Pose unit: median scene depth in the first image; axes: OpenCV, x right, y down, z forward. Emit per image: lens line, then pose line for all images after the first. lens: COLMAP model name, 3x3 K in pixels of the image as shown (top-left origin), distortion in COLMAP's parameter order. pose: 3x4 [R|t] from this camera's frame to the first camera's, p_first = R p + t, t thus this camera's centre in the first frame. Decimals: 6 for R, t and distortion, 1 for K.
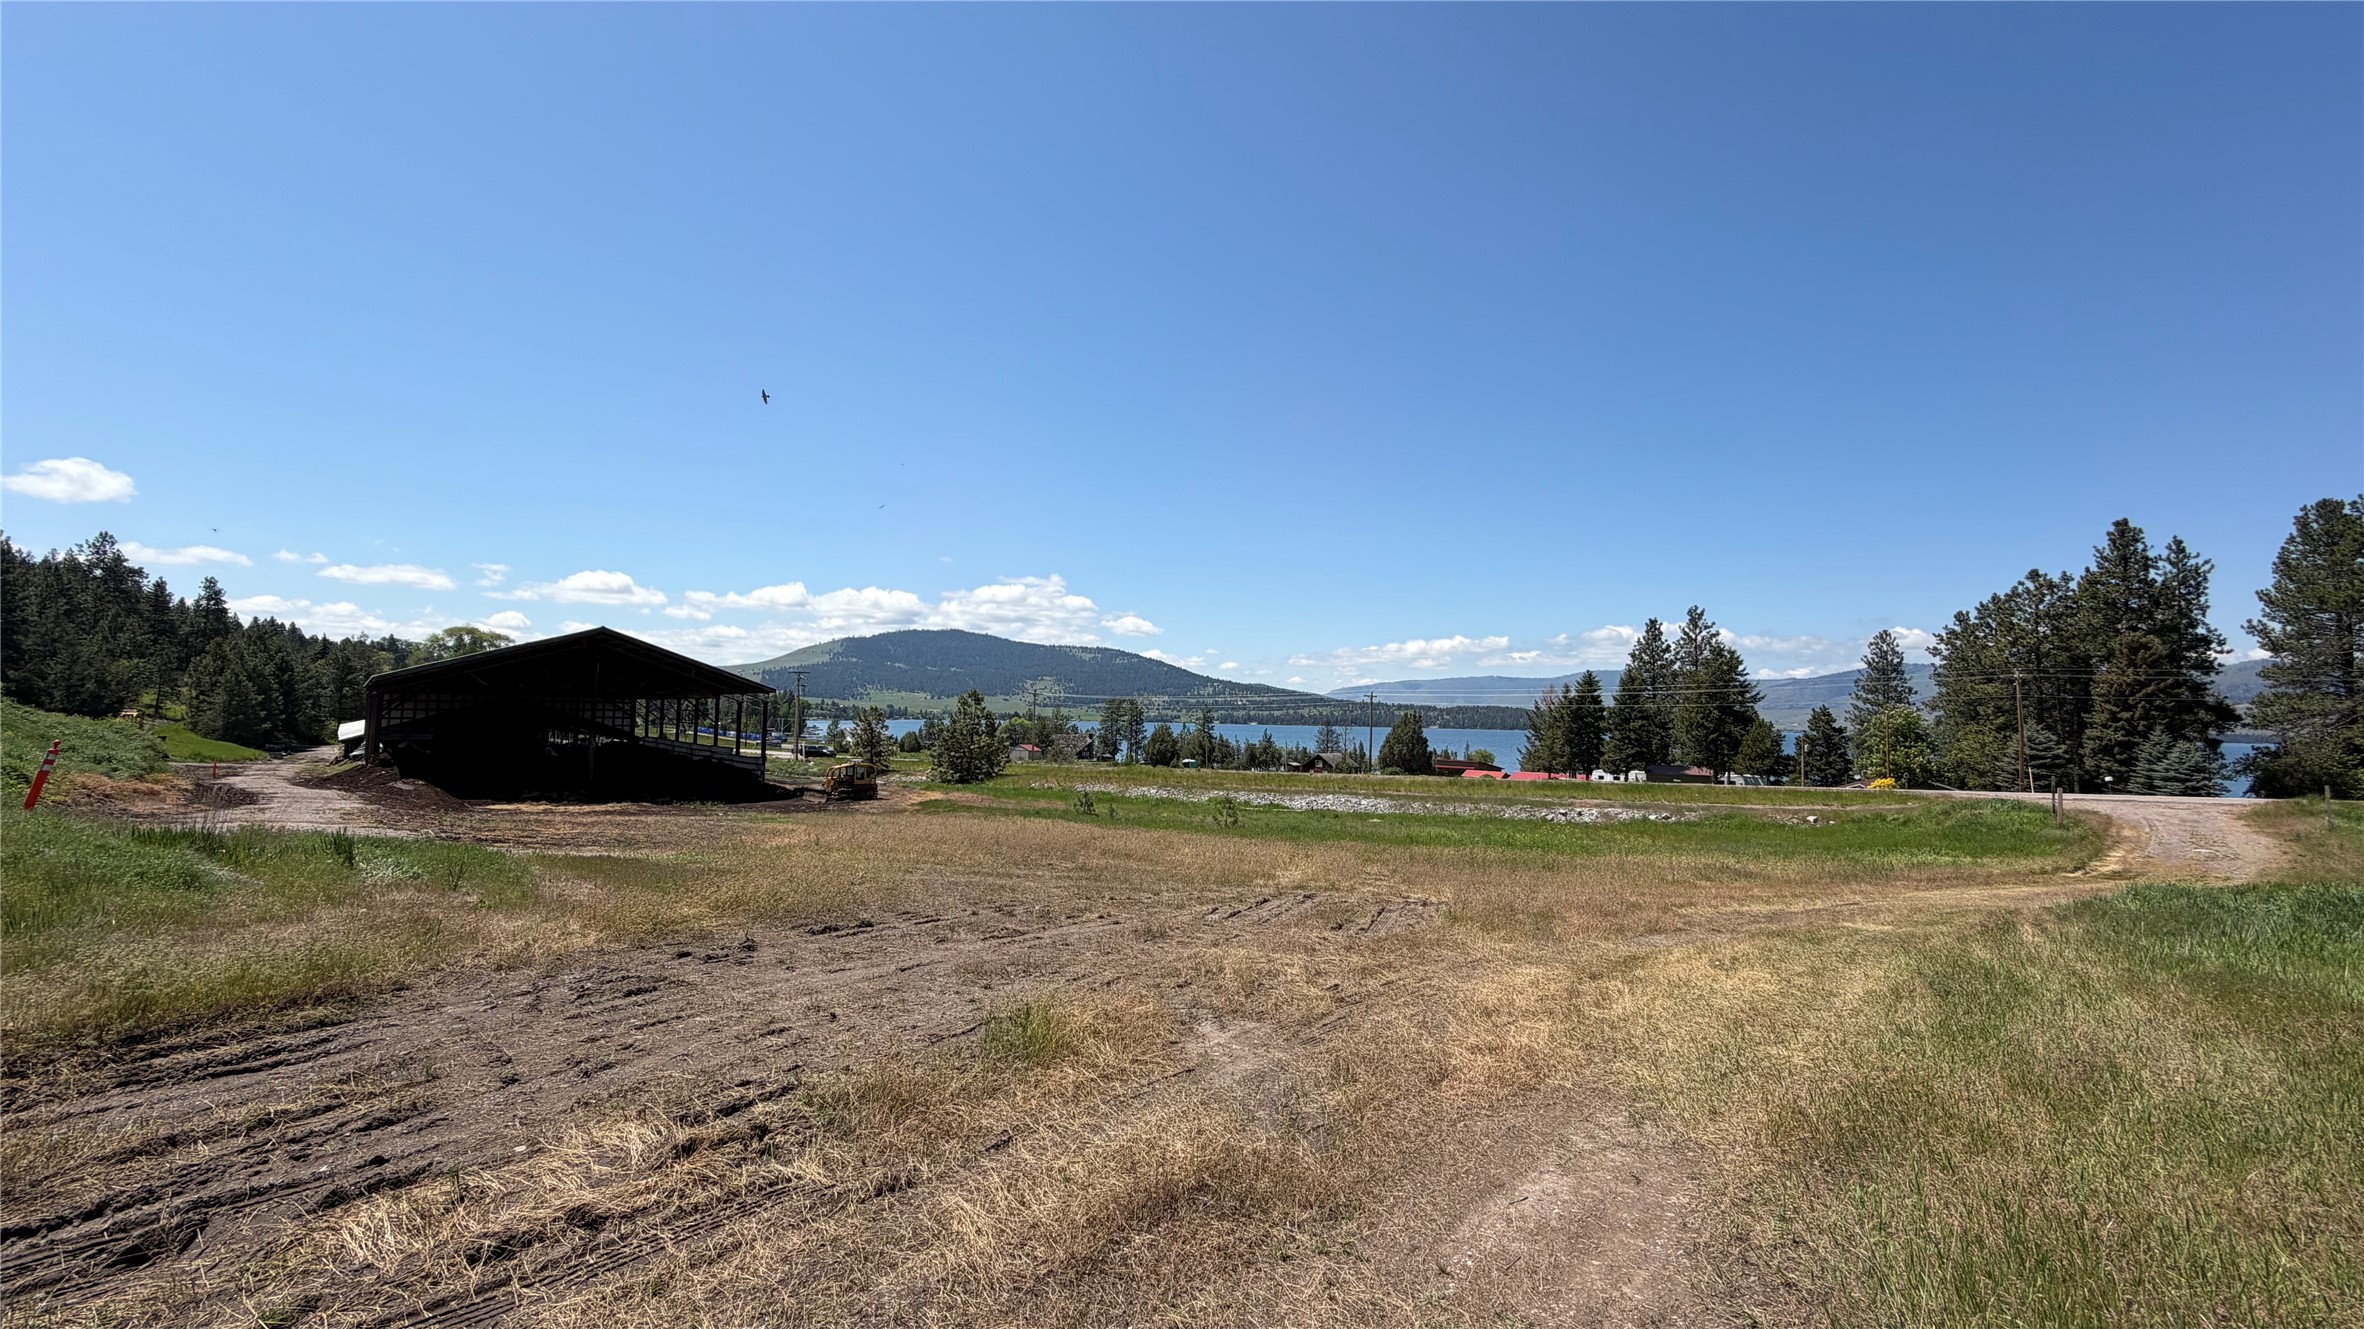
lens RADIAL K [[947.3, 0, 1173.7], [0, 947.3, 656.3], [0, 0, 1]] dist [0.001238, 0.000123]
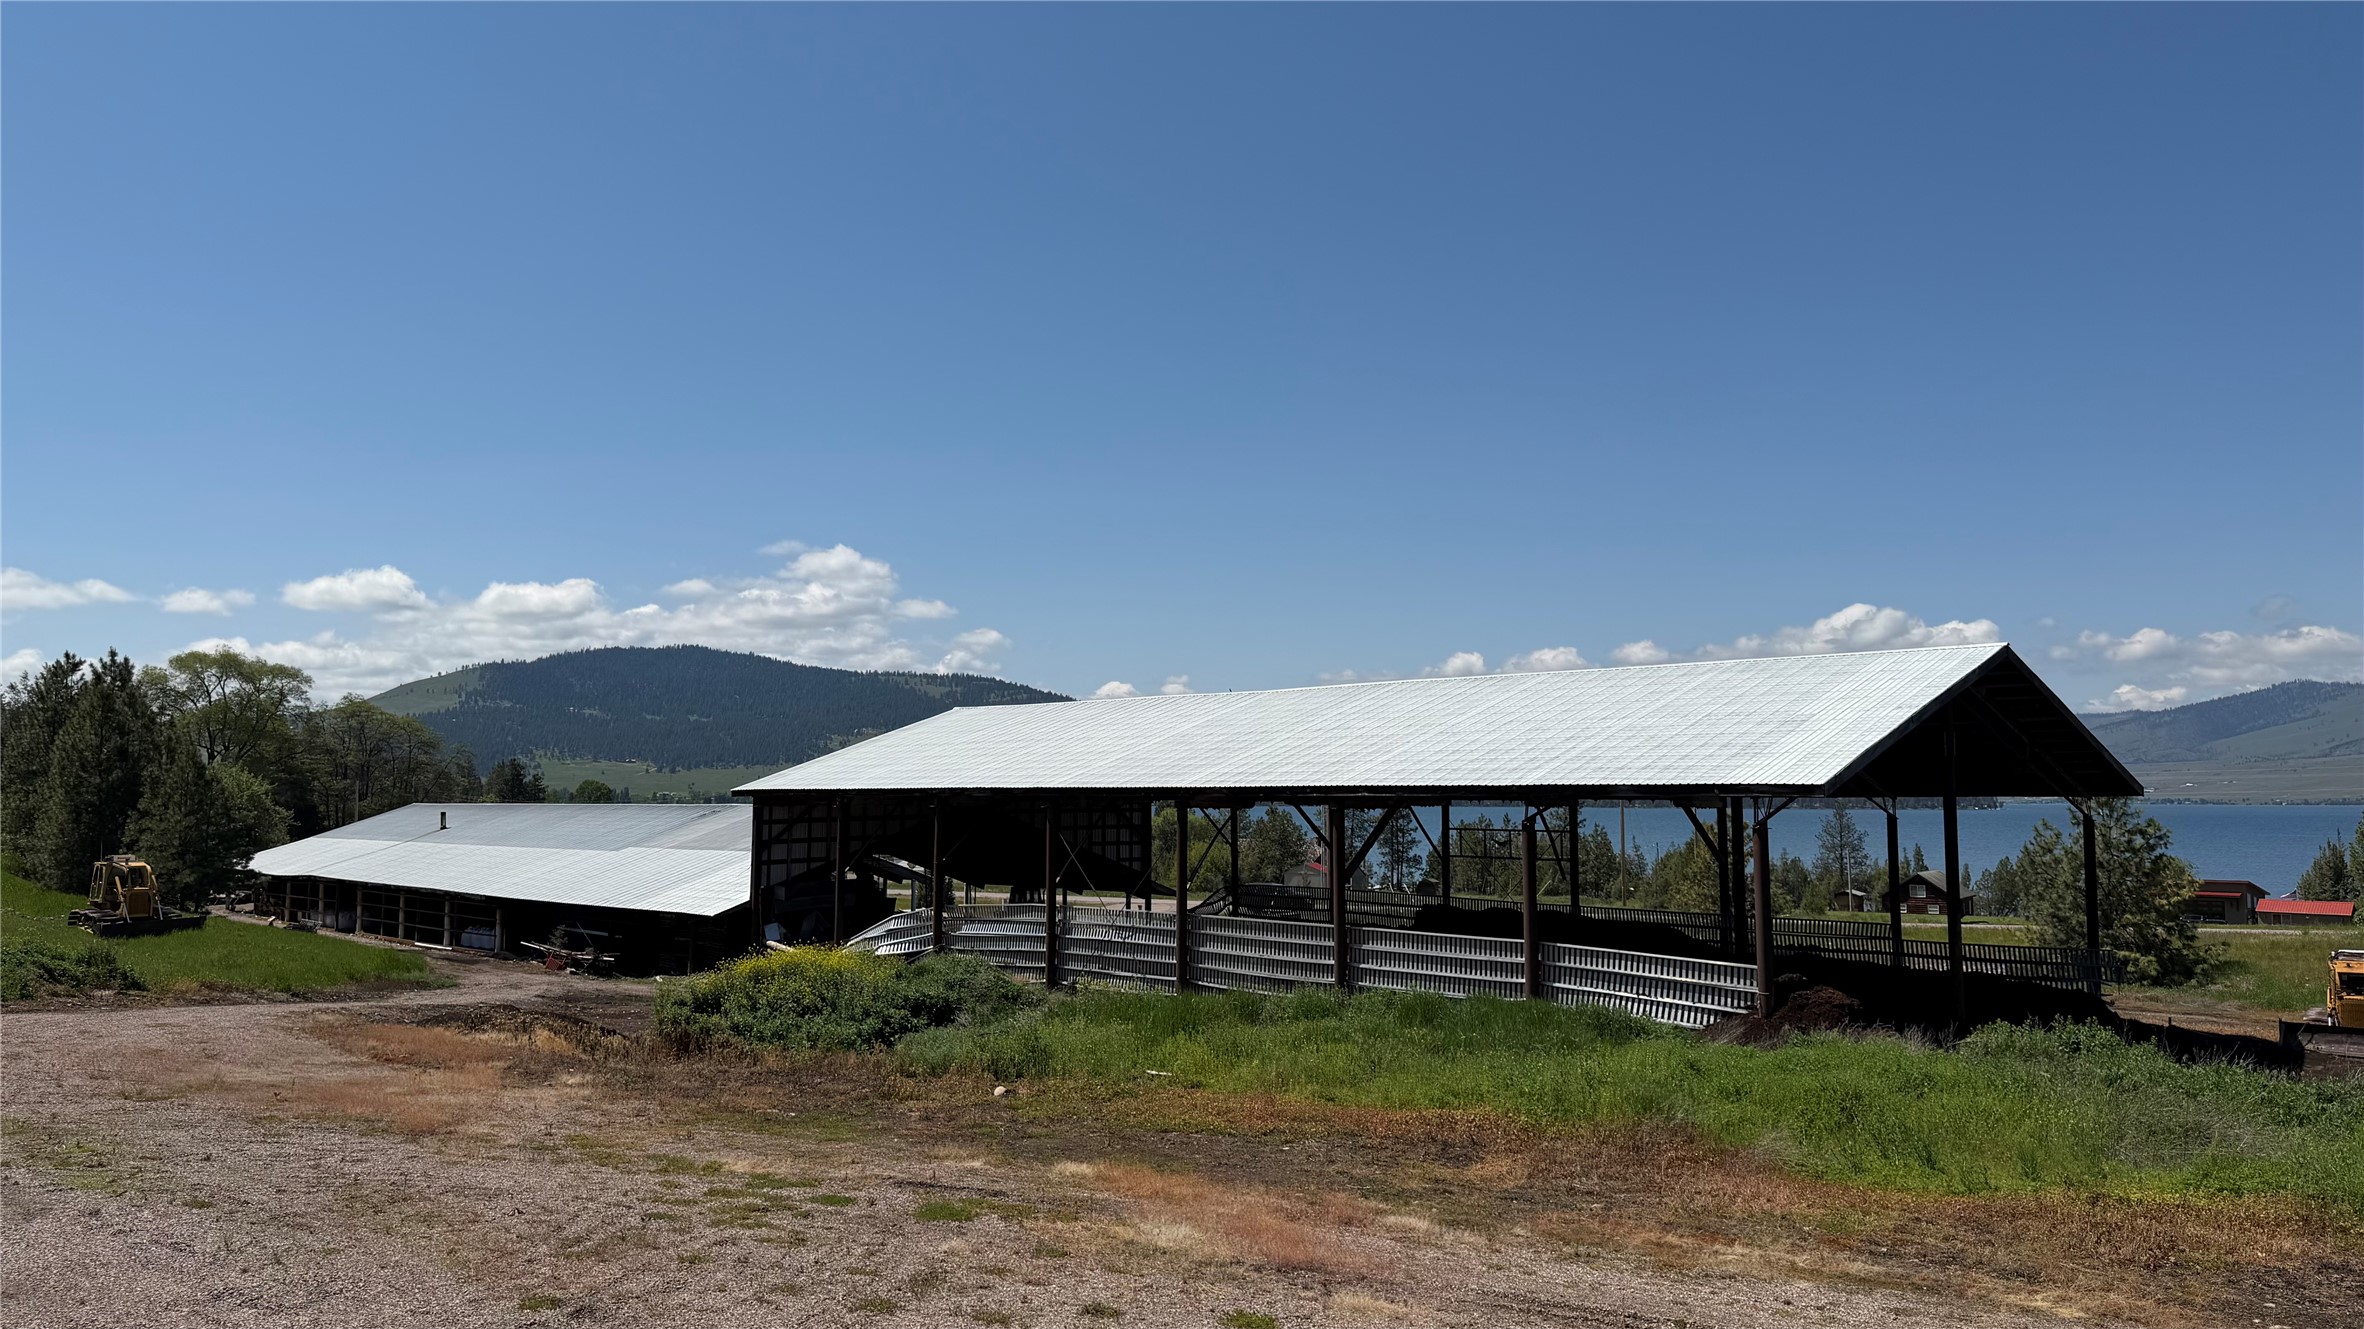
lens RADIAL K [[1651.2, 0, 1205.0], [0, 1651.2, 680.7], [0, 0, 1]] dist [0.105074, -0.158404]
pose [[0.996810, -0.014235, 0.078525, -0.677709], [0.014577, 0.999887, -0.003776, -0.012143], [-0.078463, 0.004909, 0.996905, 0.210752]]
